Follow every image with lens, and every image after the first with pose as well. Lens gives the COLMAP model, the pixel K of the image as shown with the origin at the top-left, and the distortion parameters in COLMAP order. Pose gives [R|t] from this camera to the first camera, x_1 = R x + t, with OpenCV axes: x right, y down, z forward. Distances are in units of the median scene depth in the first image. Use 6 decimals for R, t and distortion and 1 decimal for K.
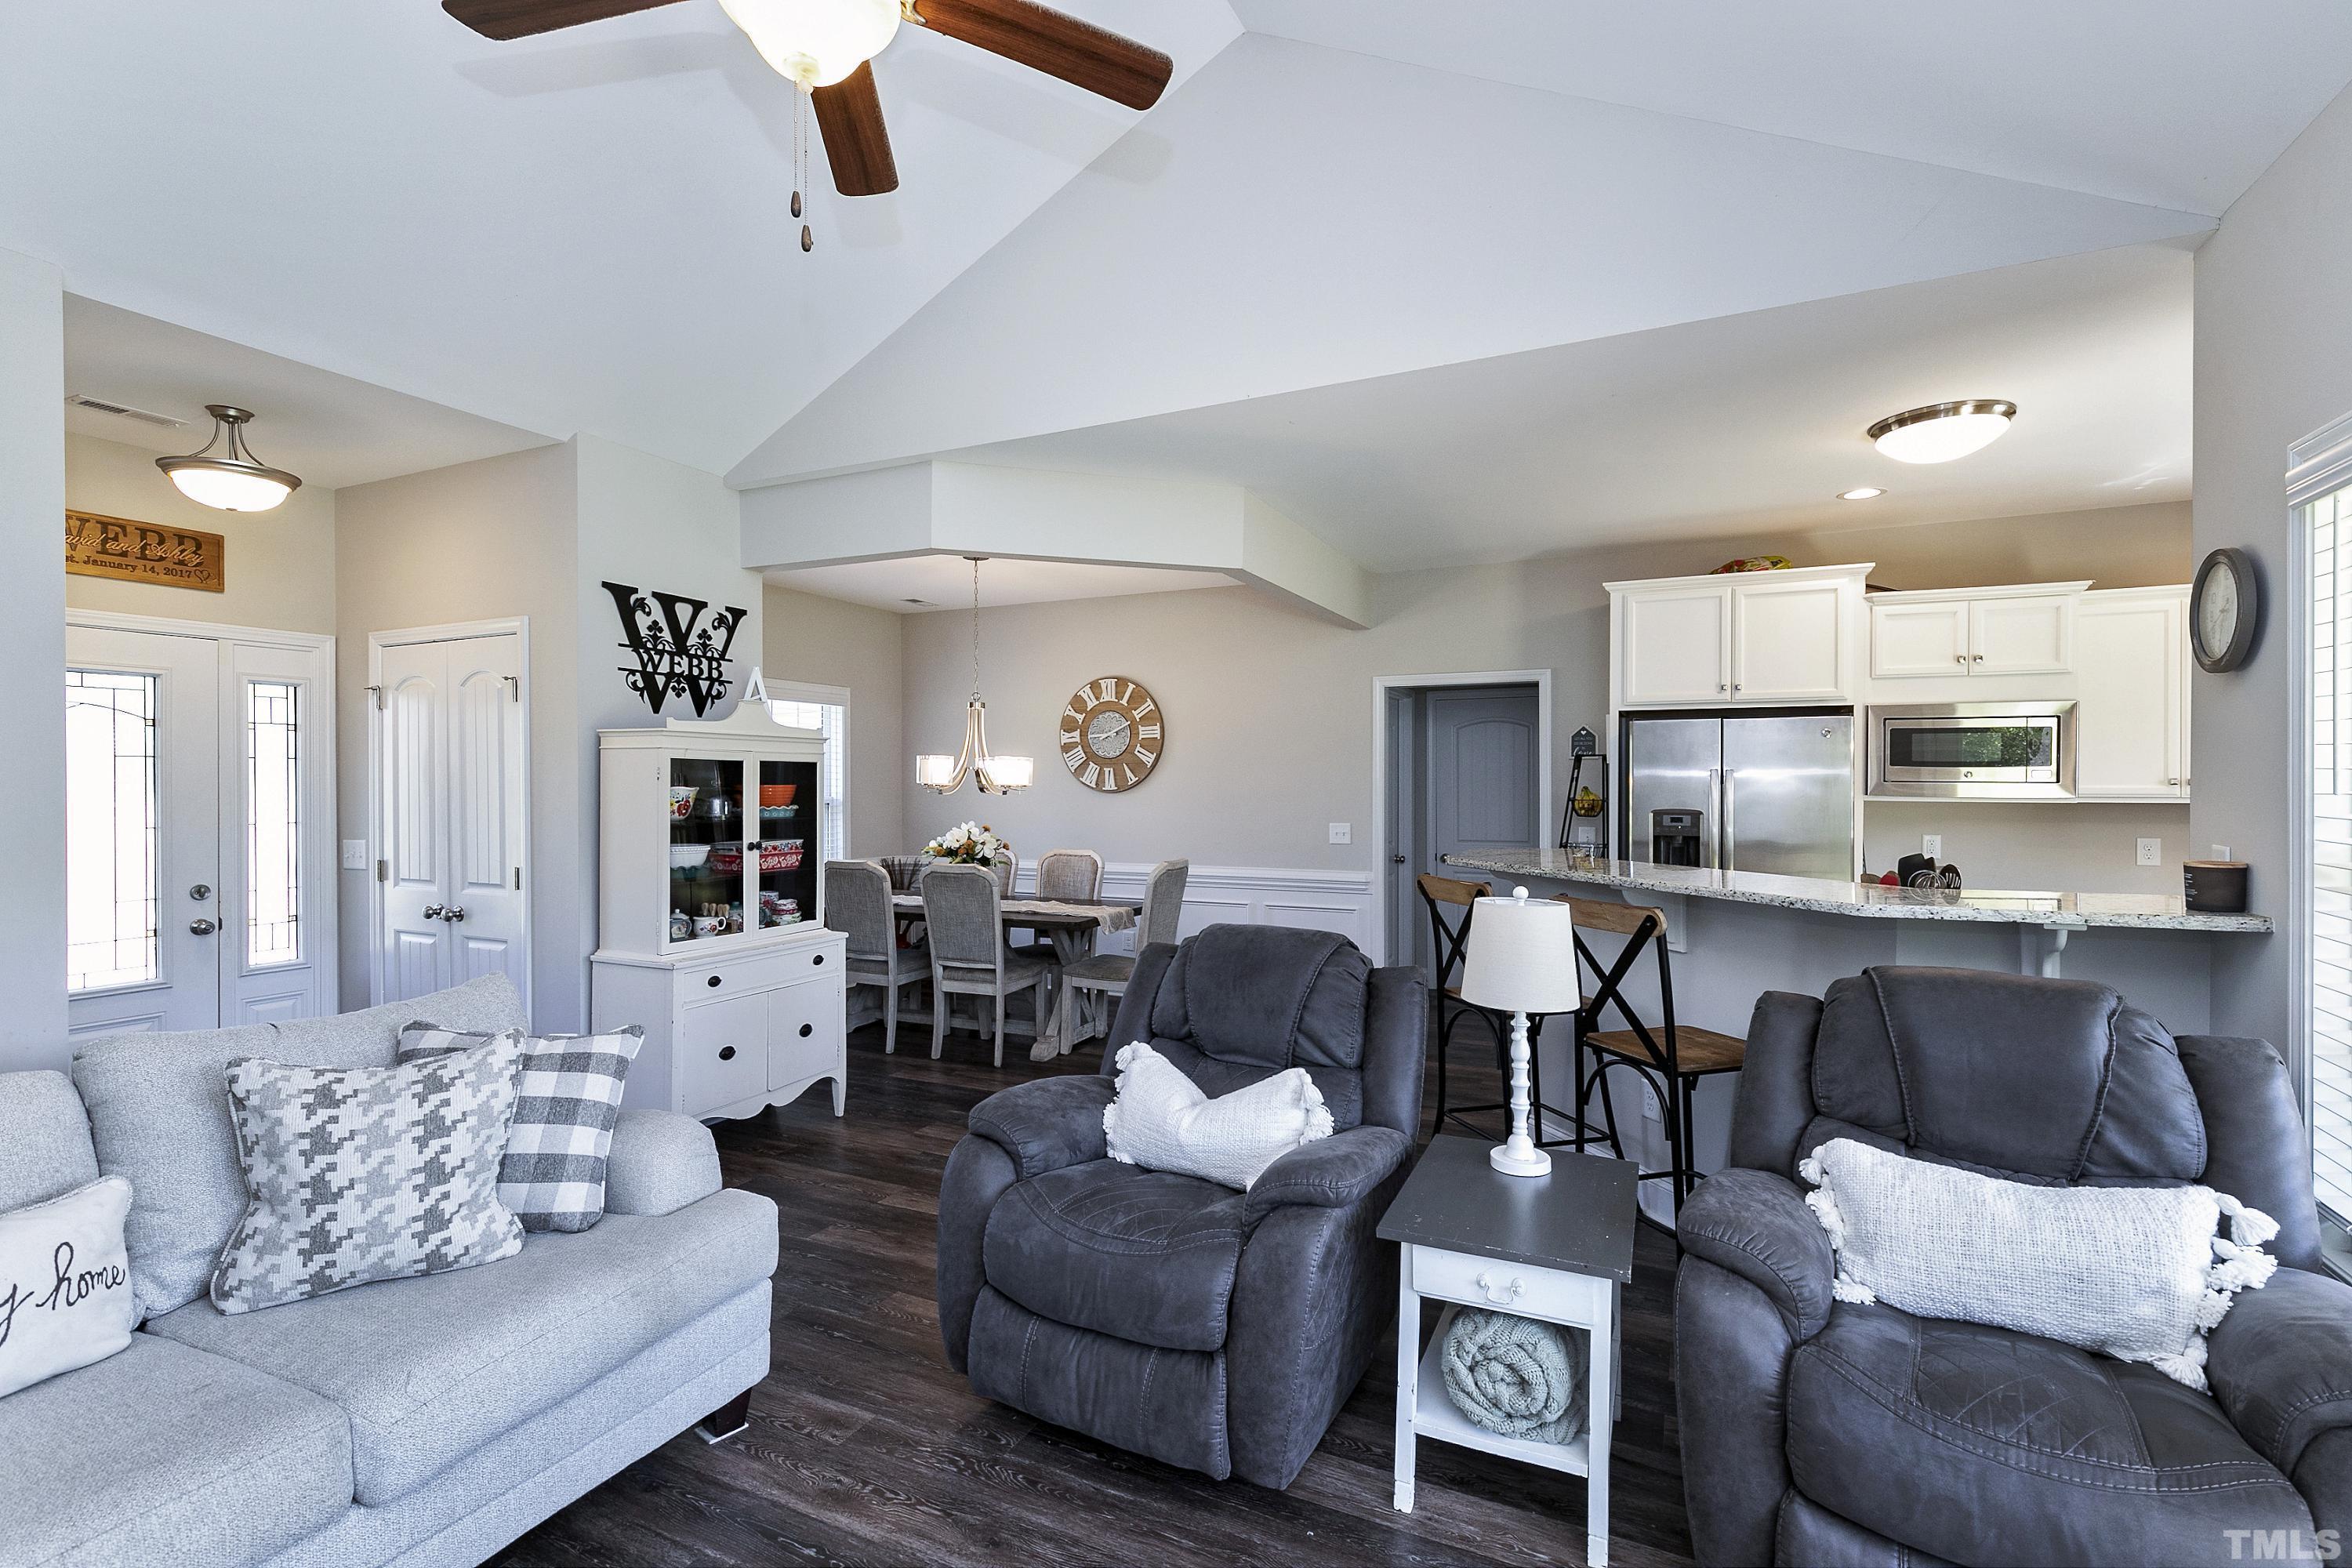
lens RADIAL K [[1003.0, 0, 1134.8], [0, 1003.0, 783.7], [0, 0, 1]] dist [-0.003485, -0.000242]
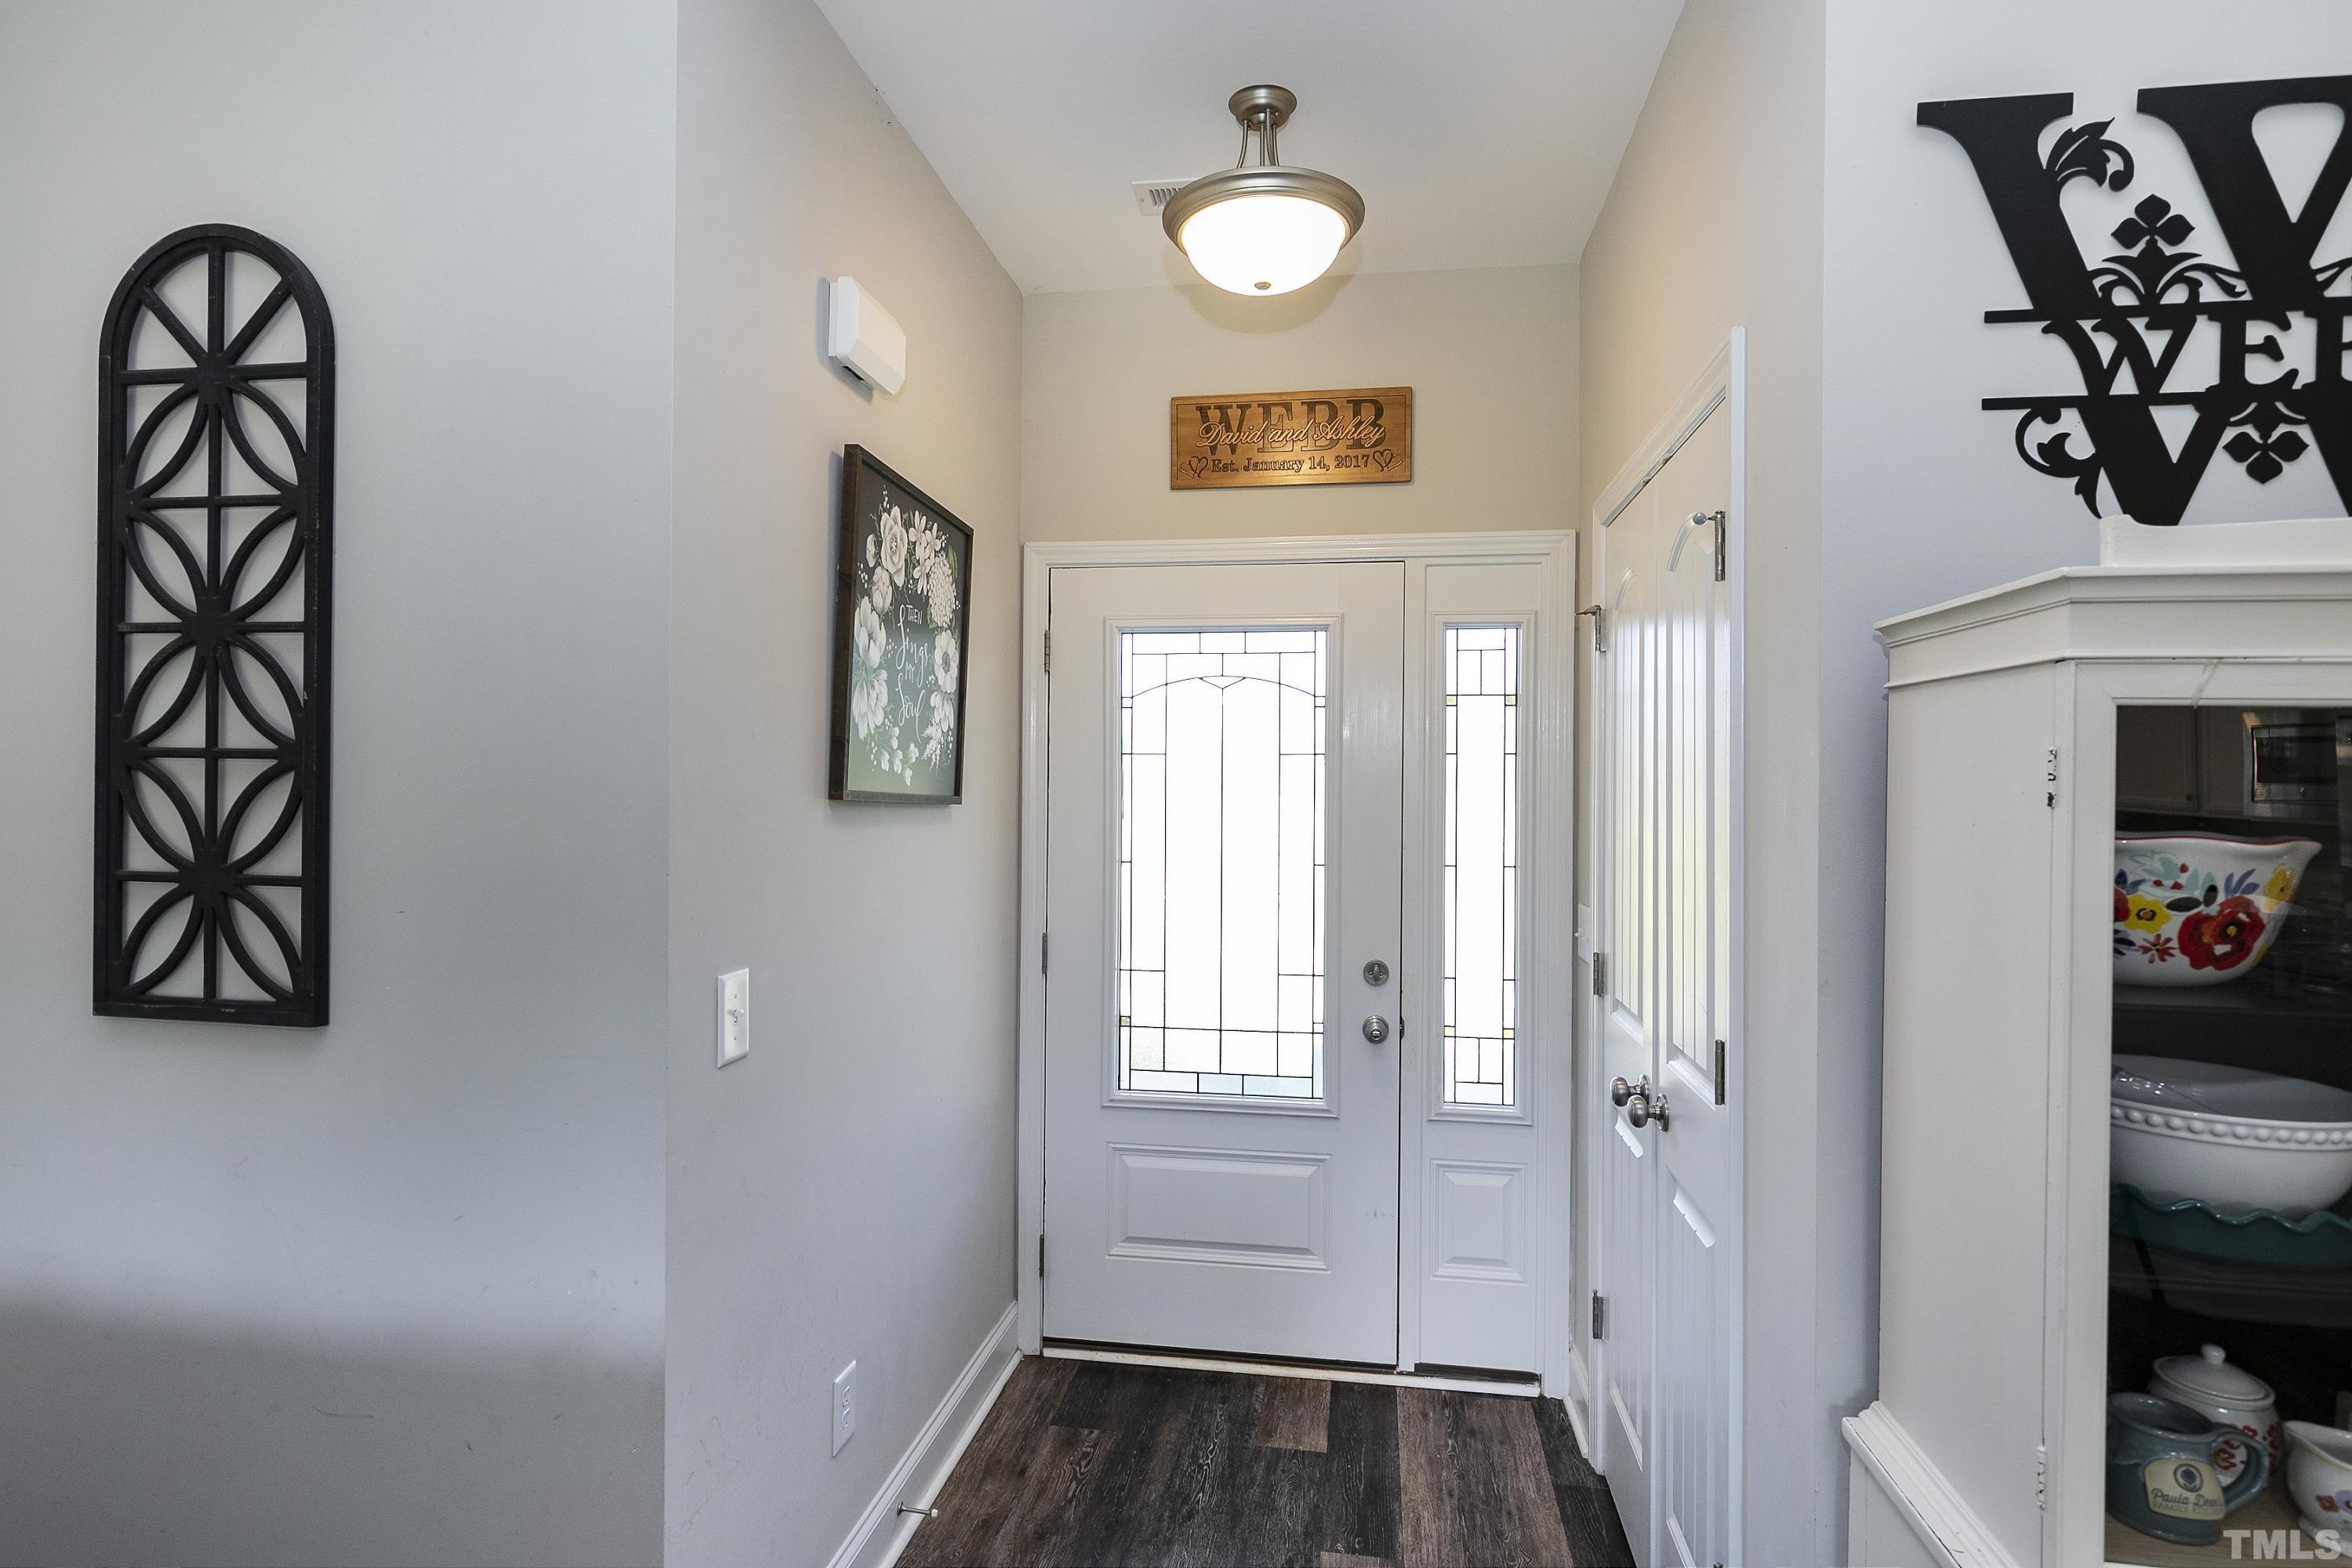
lens RADIAL K [[1250.1, 0, 1201.9], [0, 1250.1, 788.8], [0, 0, 1]] dist [0.015107, 0.002577]
pose [[0.327254, 0.003885, -0.944929, -0.242177], [-0.007661, 0.999970, 0.001458, -0.005499], [0.944905, 0.006762, 0.327274, 0.649790]]
